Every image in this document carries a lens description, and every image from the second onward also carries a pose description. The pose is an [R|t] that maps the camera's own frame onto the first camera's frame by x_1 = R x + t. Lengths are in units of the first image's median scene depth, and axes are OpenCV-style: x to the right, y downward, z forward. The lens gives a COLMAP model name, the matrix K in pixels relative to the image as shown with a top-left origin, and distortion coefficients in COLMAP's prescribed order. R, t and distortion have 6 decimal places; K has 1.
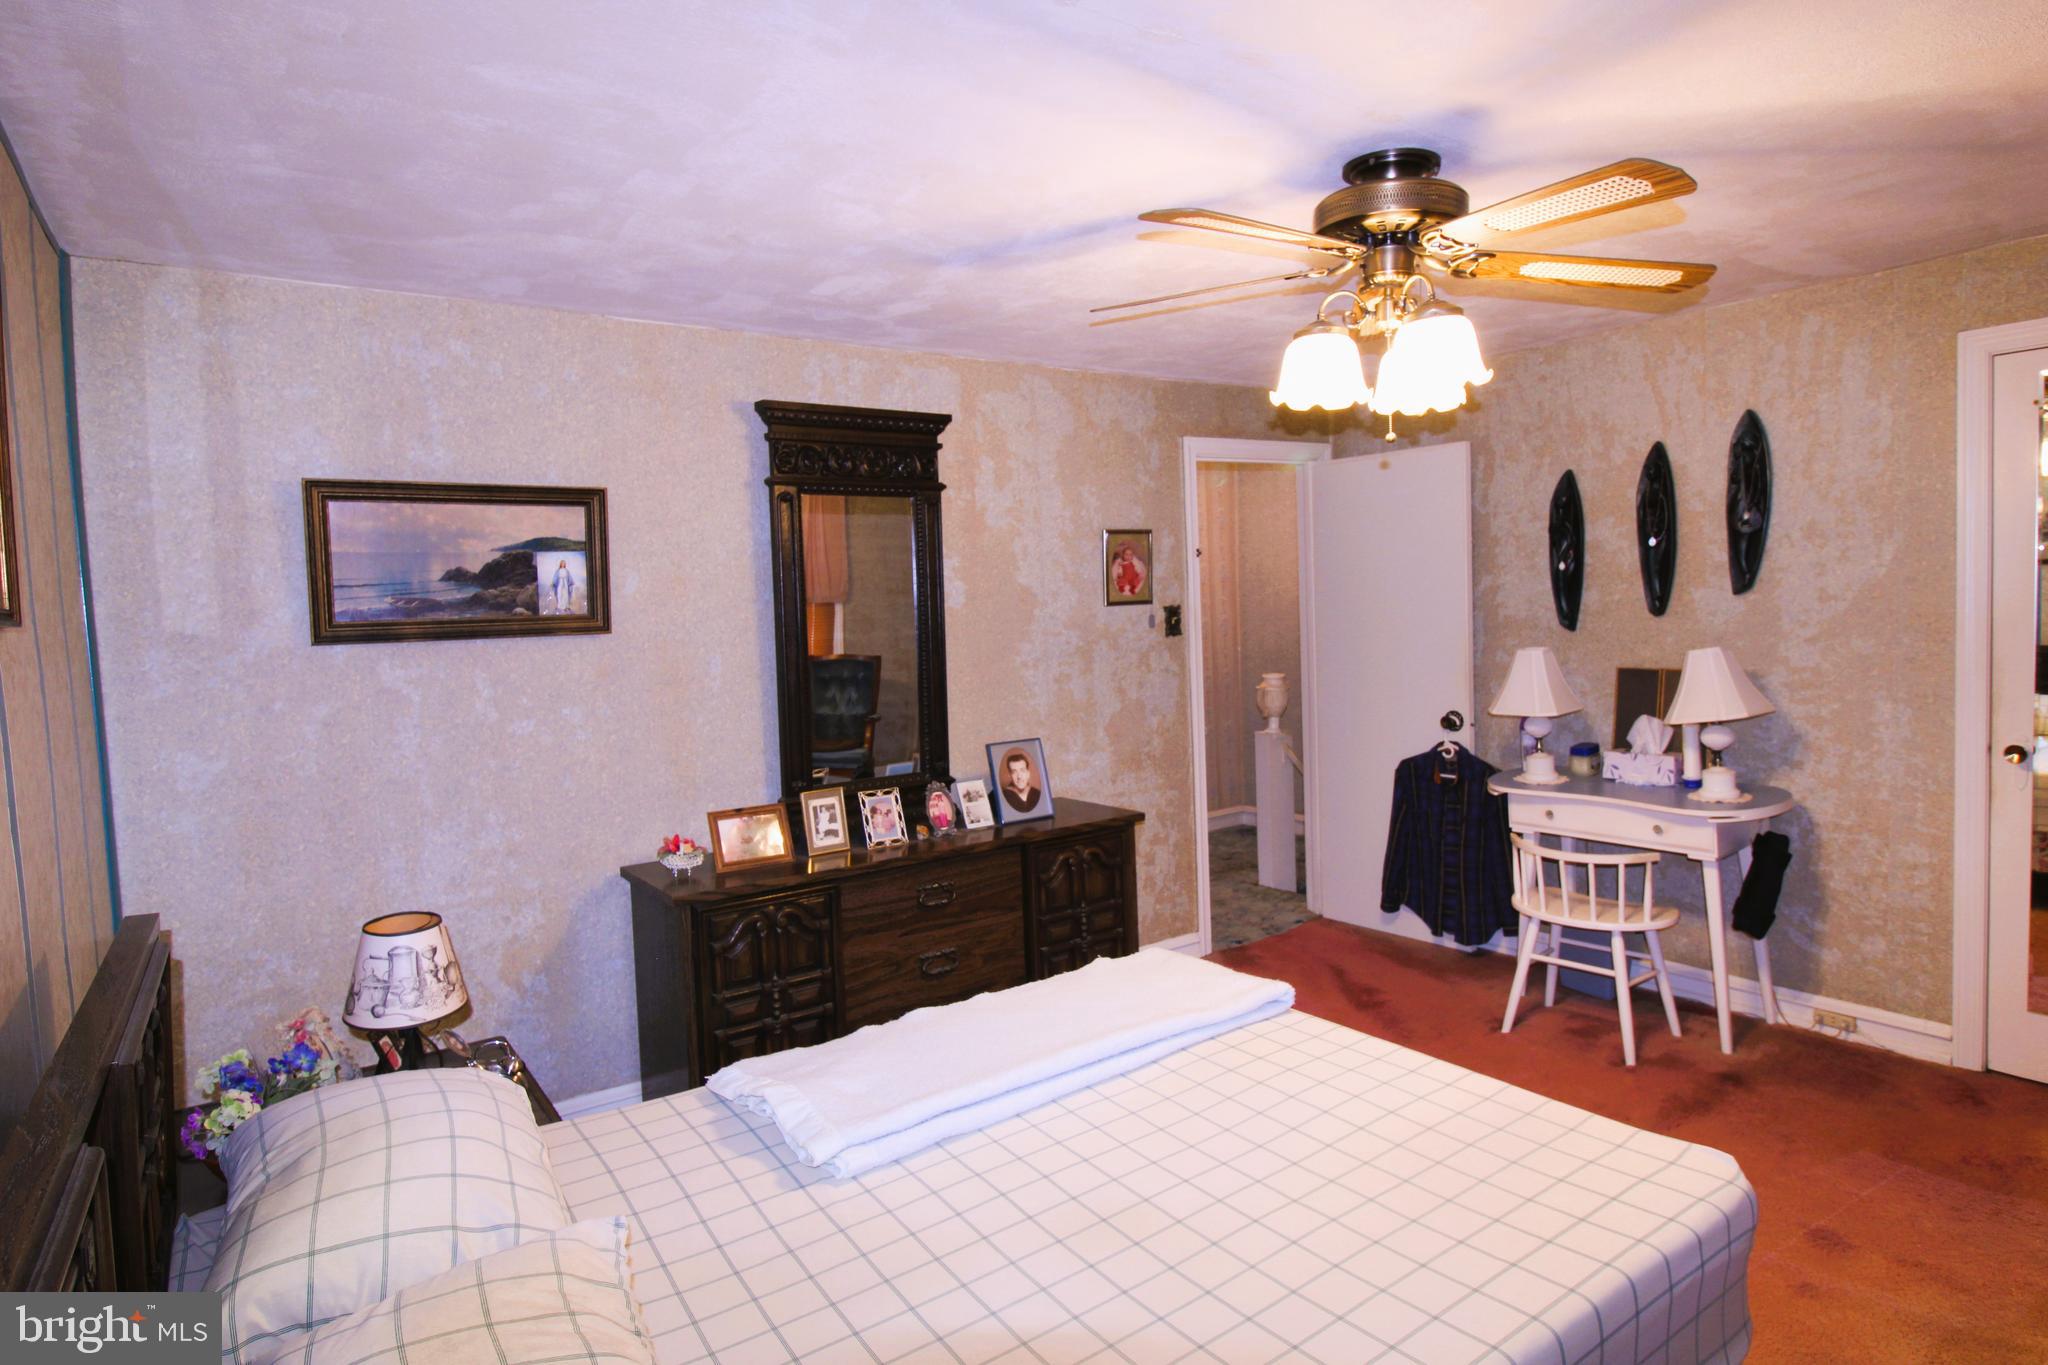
lens RADIAL K [[1116.3, 0, 1019.3], [0, 1116.3, 670.1], [0, 0, 1]] dist [0.002923, -0.000367]
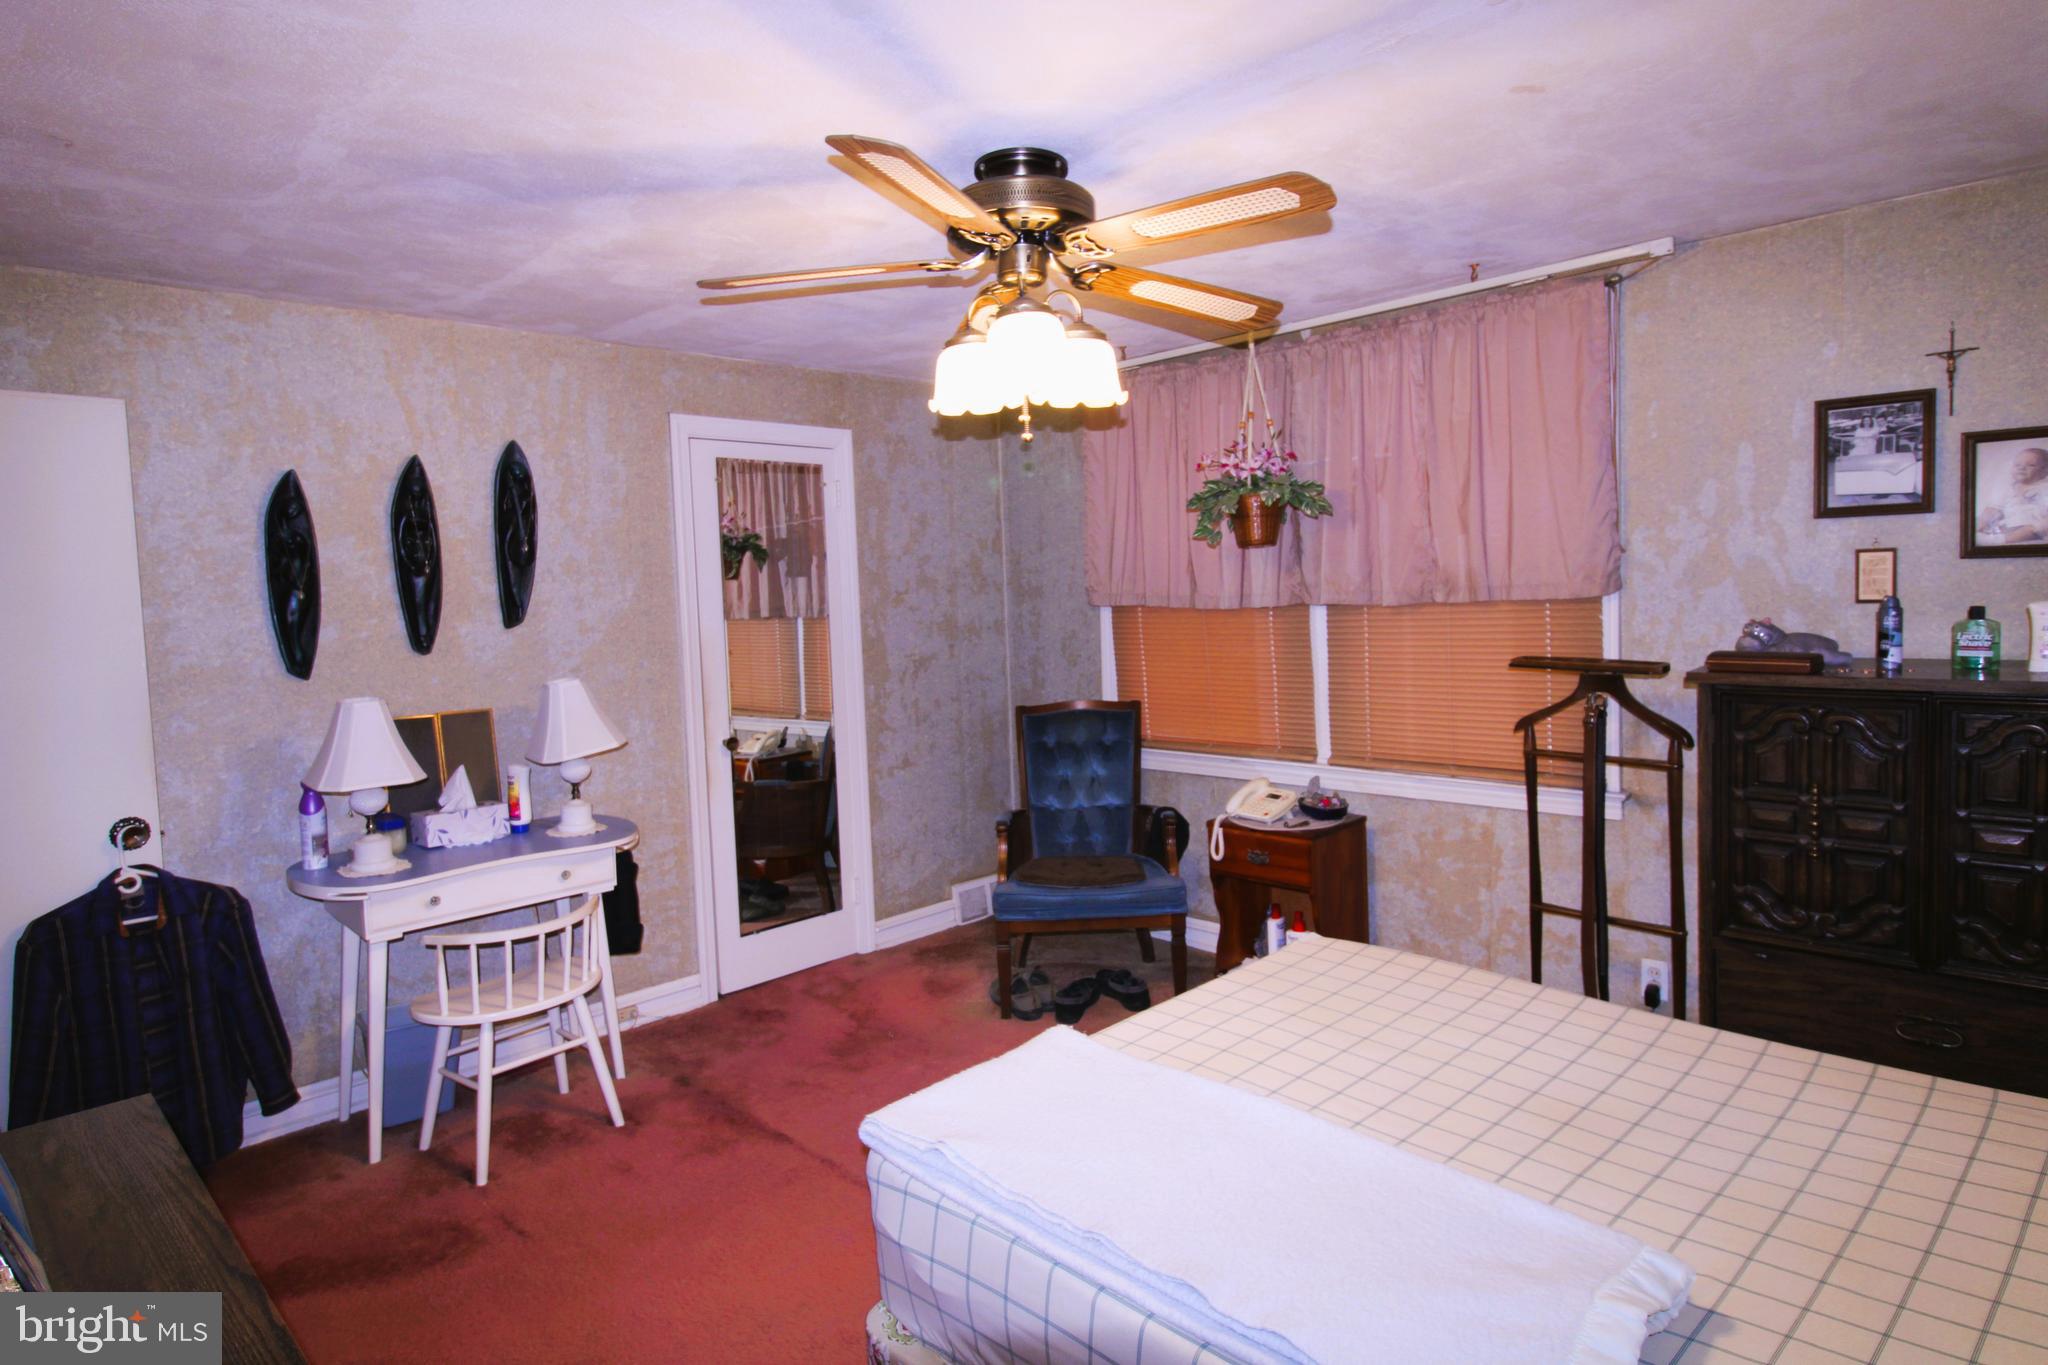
lens RADIAL K [[1149.7, 0, 1021.4], [0, 1149.7, 674.2], [0, 0, 1]] dist [-0.003463, -0.001588]
pose [[-0.169748, -0.023161, 0.985215, -0.419425], [0.104260, 0.993691, 0.041324, -0.022878], [-0.979957, 0.109733, -0.166262, 0.740248]]
